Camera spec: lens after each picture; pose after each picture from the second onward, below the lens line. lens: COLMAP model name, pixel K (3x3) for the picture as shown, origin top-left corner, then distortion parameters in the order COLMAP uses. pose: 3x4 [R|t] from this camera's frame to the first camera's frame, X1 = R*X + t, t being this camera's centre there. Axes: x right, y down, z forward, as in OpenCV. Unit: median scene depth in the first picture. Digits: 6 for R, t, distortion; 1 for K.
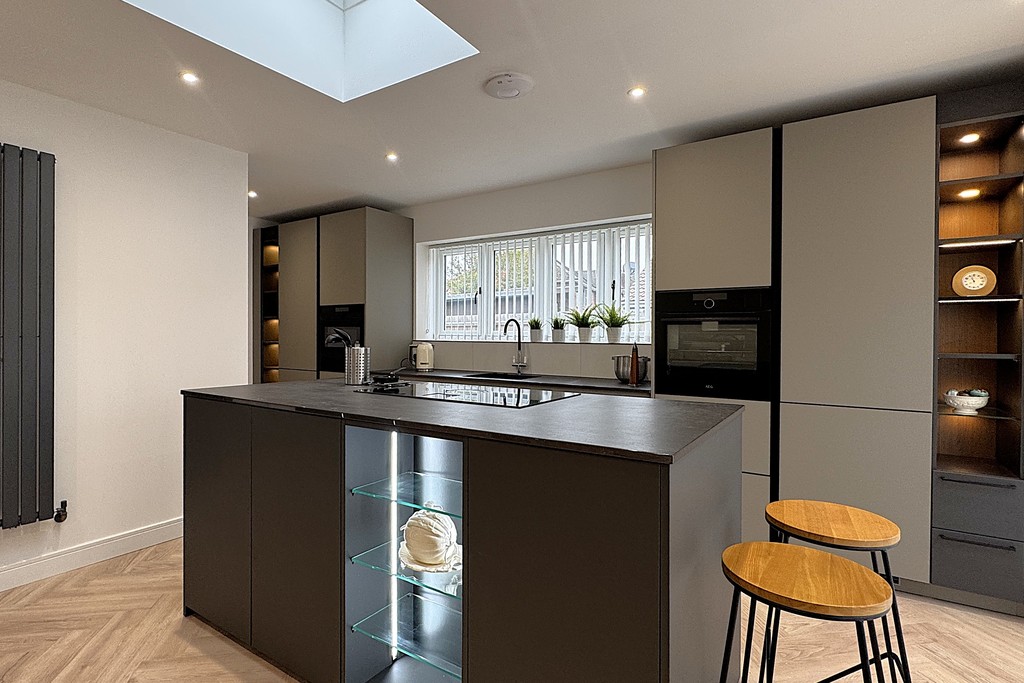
lens RADIAL K [[522.2, 0, 469.9], [0, 522.2, 336.4], [0, 0, 1]] dist [-0.002160, -0.001586]
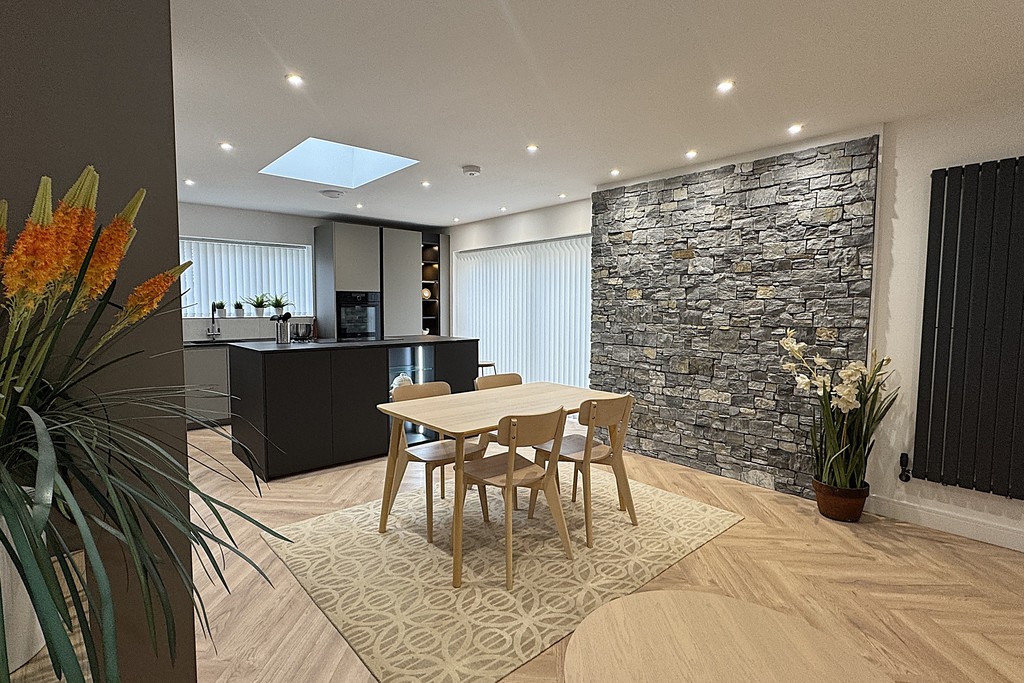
lens RADIAL K [[498.9, 0, 505.9], [0, 498.9, 337.9], [0, 0, 1]] dist [0.000087, -0.000263]
pose [[0.207435, -0.065402, 0.976060, -1.244326], [0.004600, 0.997817, 0.065882, -0.024365], [-0.978238, -0.009176, 0.207283, -0.061247]]
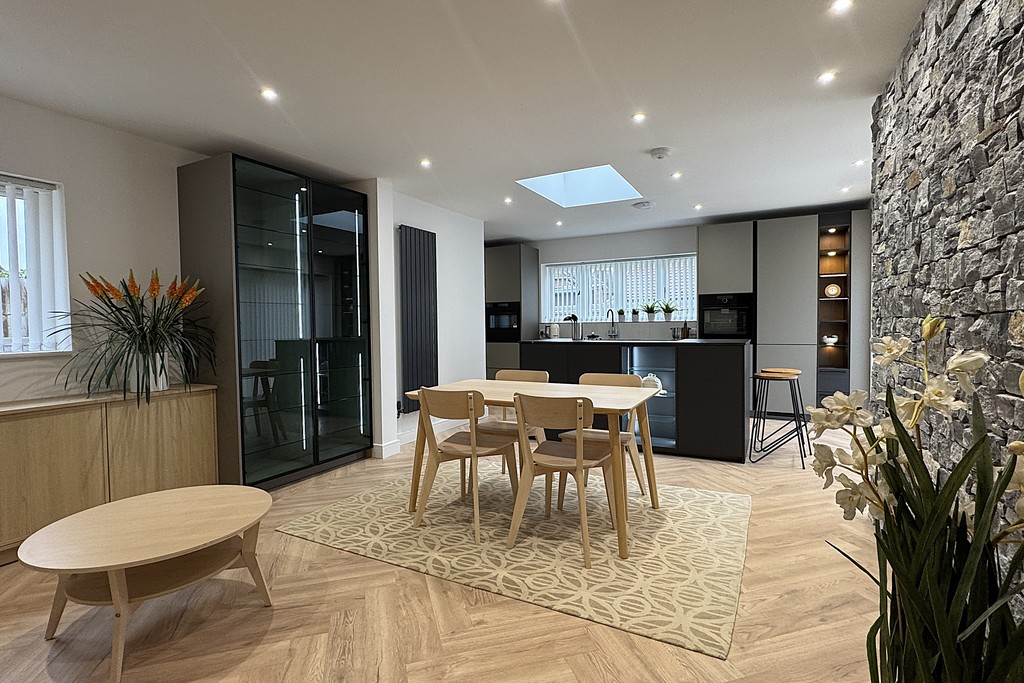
lens RADIAL K [[498.9, 0, 505.9], [0, 498.9, 337.9], [0, 0, 1]] dist [0.000087, -0.000263]
pose [[0.991267, -0.019593, 0.130404, -0.575839], [0.017049, 0.999643, 0.020596, 0.027049], [-0.130761, -0.018193, 0.991247, -0.752279]]
